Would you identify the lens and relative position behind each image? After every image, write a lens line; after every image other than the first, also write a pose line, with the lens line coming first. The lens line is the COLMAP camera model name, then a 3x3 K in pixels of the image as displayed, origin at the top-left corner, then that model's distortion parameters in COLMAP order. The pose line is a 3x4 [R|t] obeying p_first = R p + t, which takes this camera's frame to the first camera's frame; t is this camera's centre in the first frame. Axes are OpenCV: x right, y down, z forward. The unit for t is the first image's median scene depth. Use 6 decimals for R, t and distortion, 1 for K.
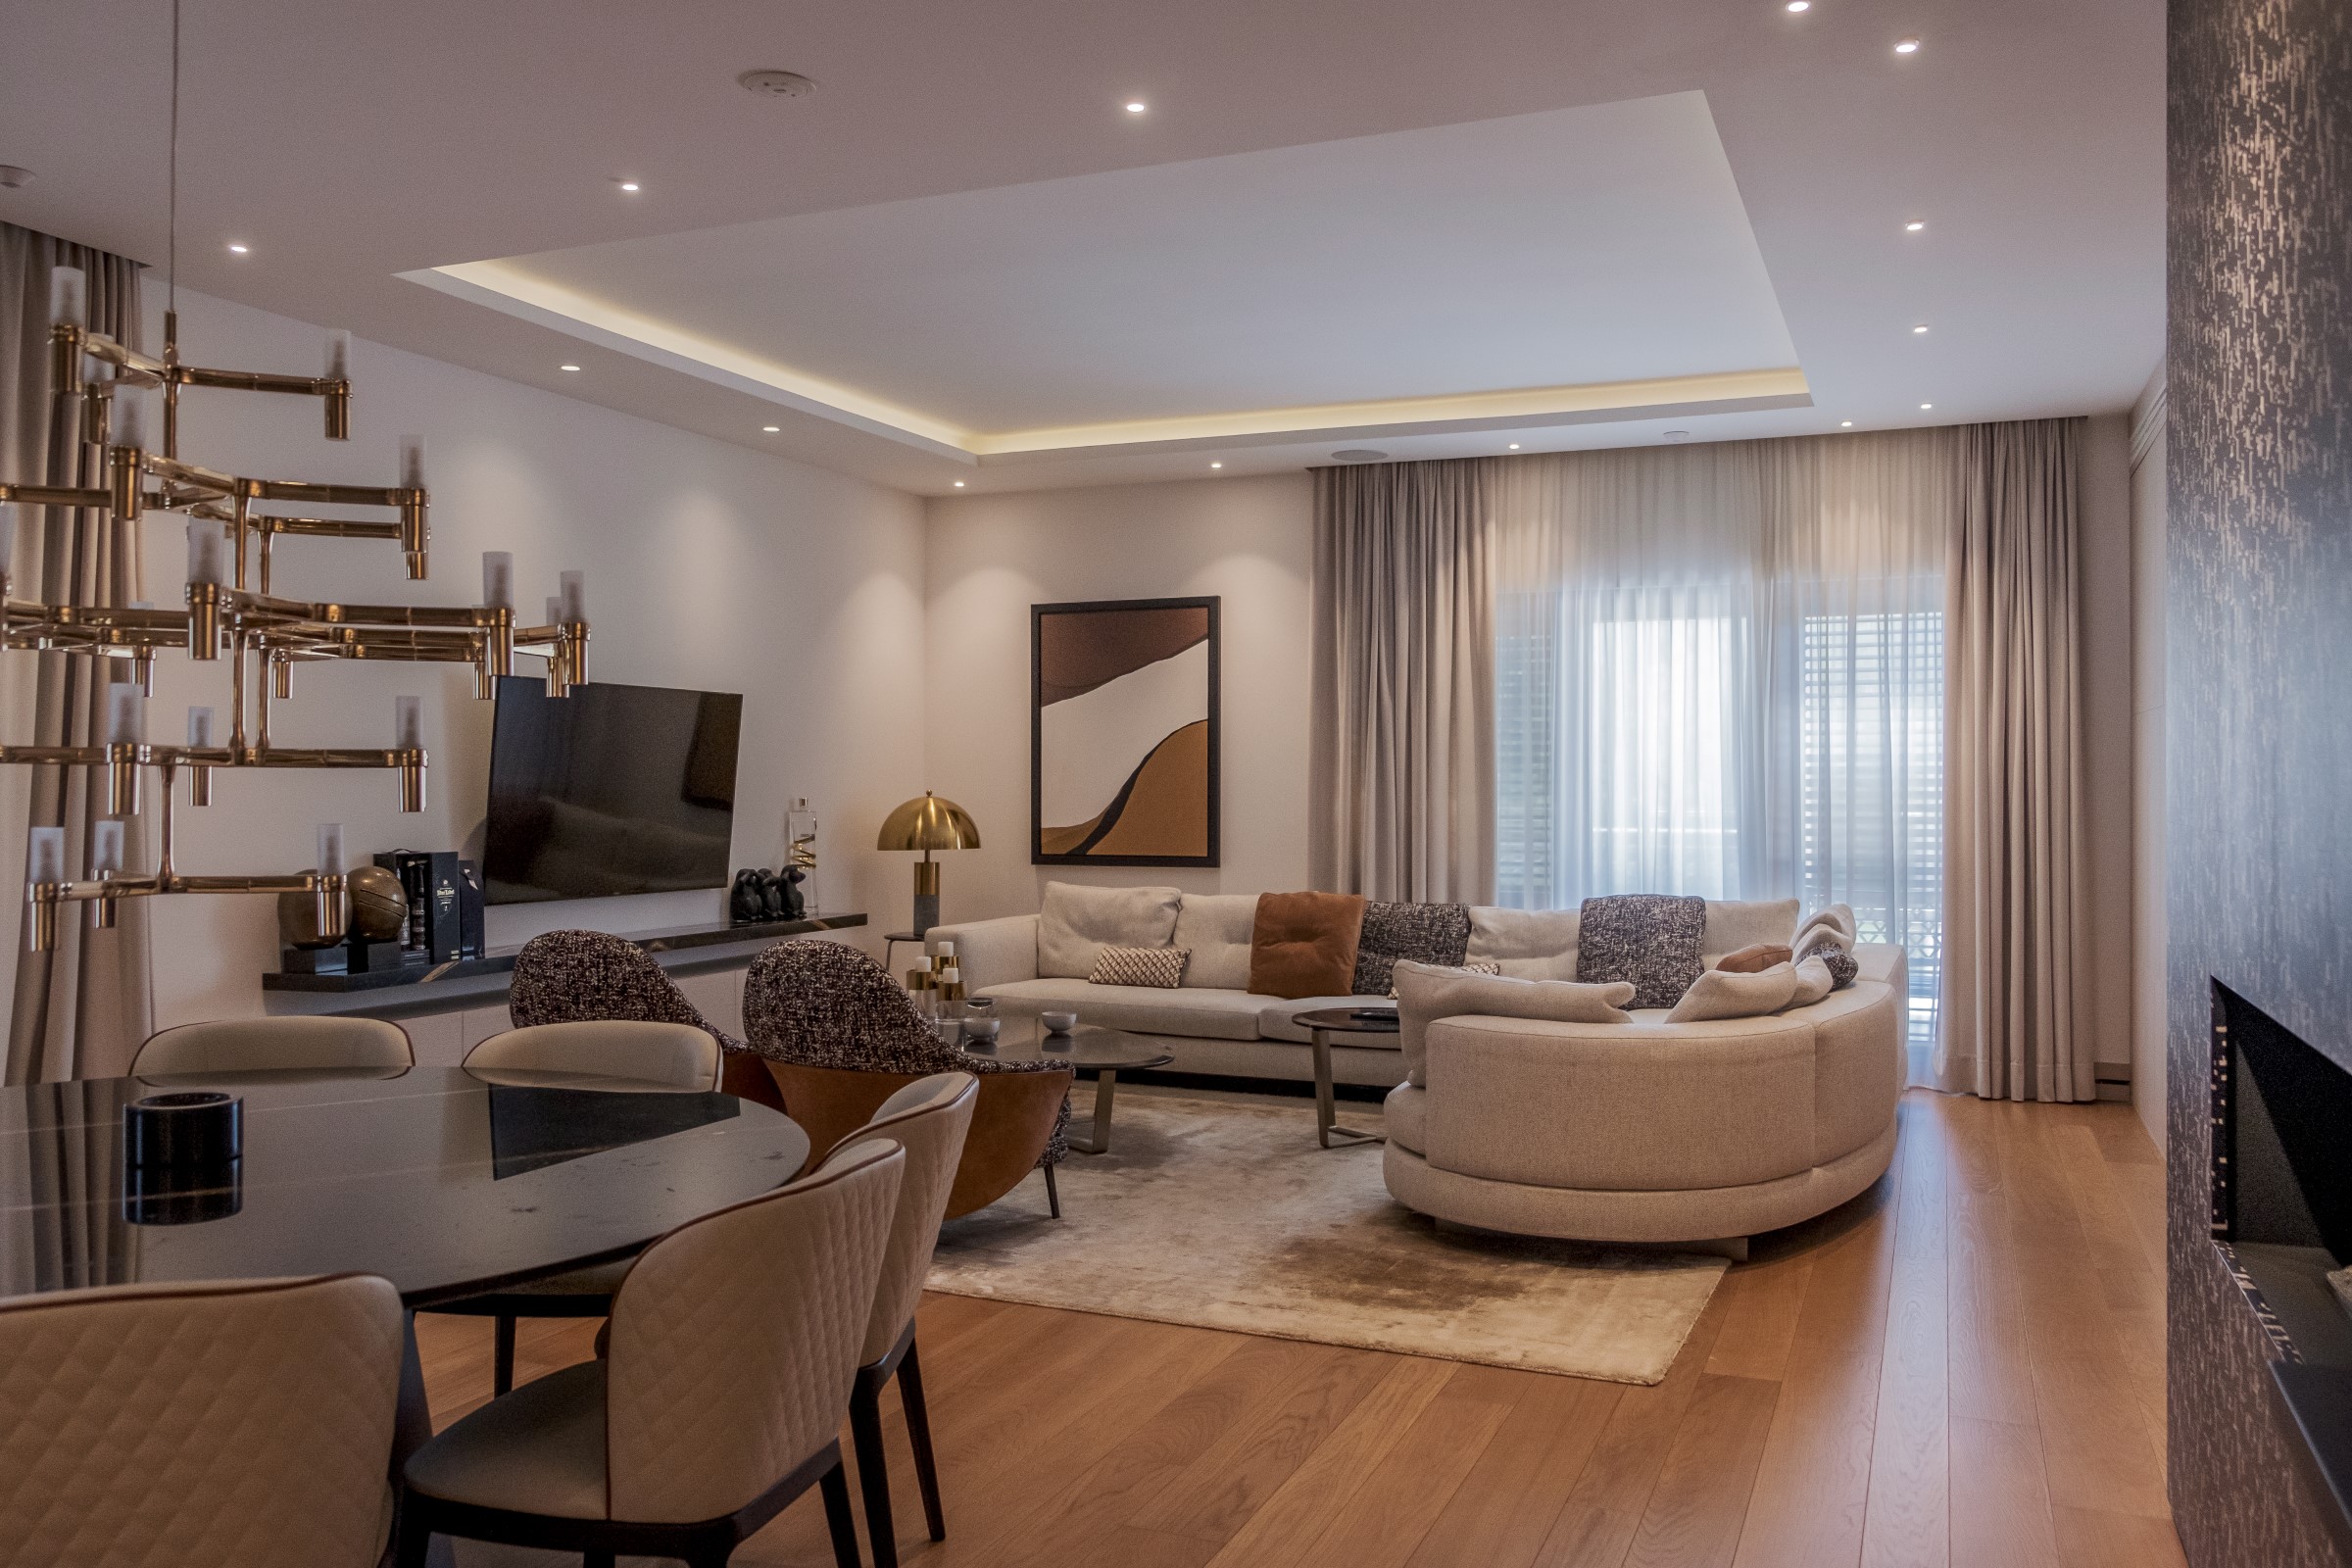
lens RADIAL K [[1848.1, 0, 1176.0], [0, 1848.1, 784.0], [0, 0, 1]] dist [-0.070606, 0.056335]
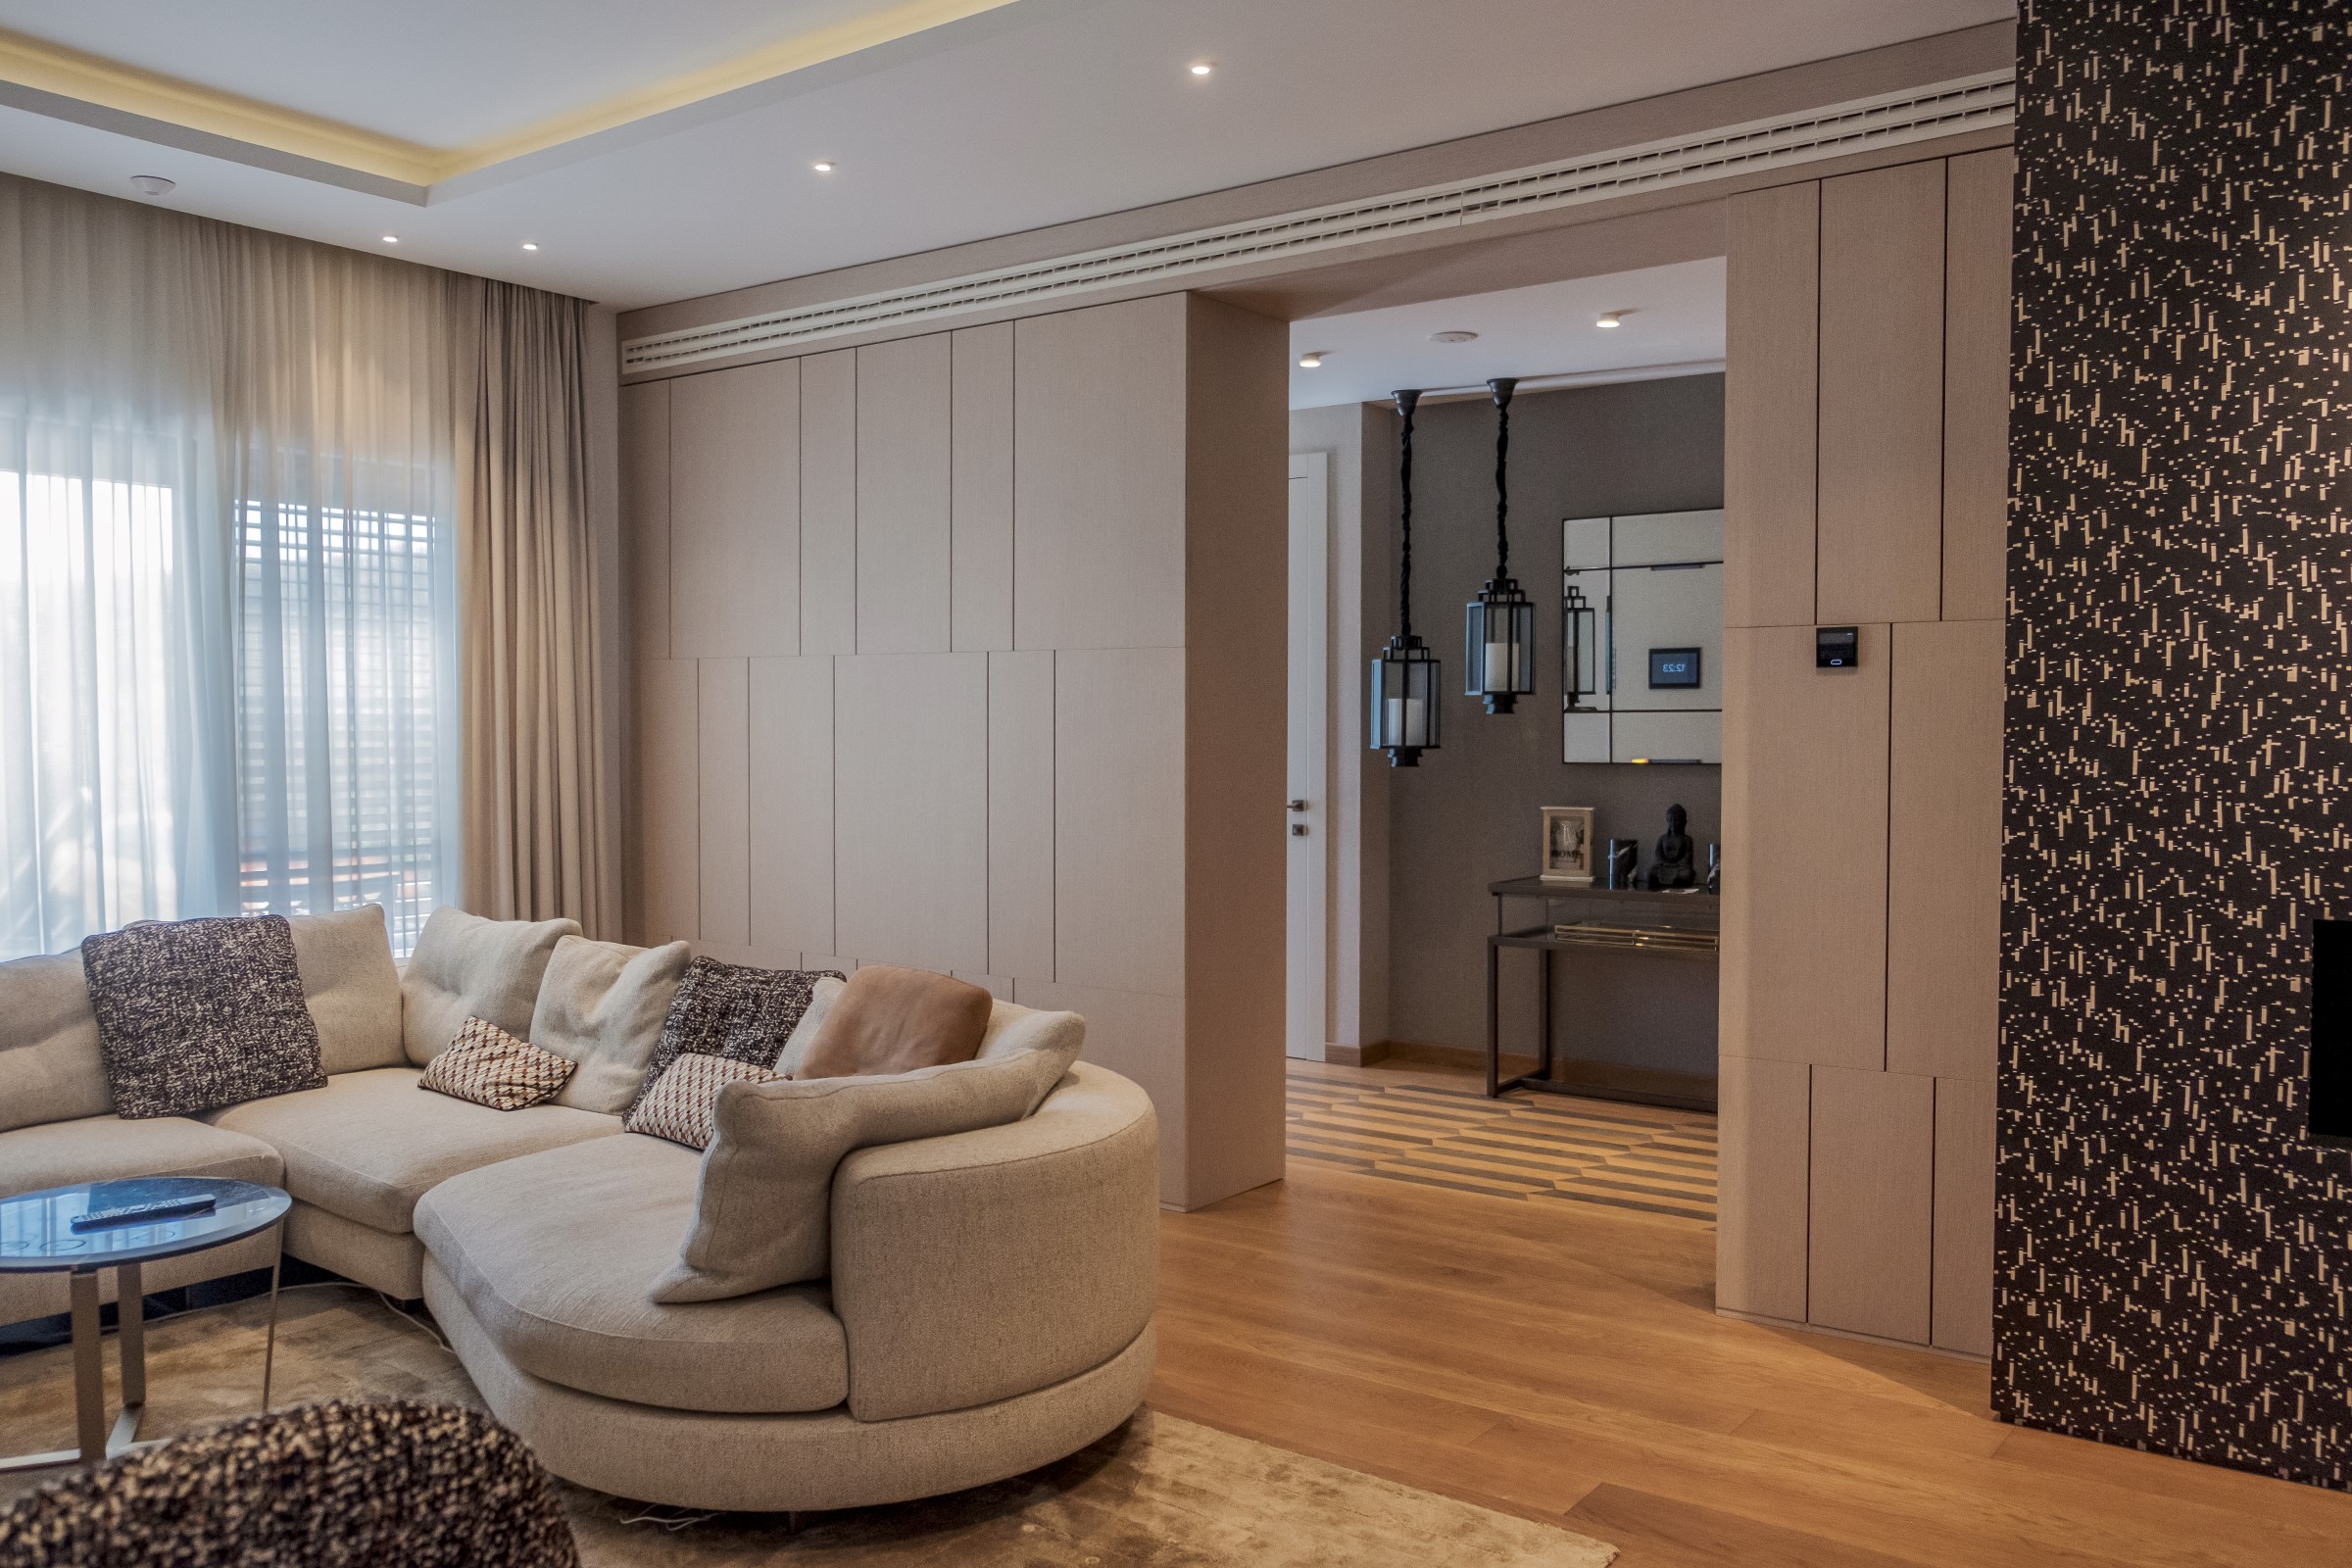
lens RADIAL K [[1848.1, 0, 1176.0], [0, 1848.1, 784.0], [0, 0, 1]] dist [-0.070606, 0.056335]
pose [[0.234225, -0.034654, 0.971565, -0.256080], [-0.001380, 0.999352, 0.035977, -0.008601], [-0.972181, -0.009768, 0.234025, 0.510098]]
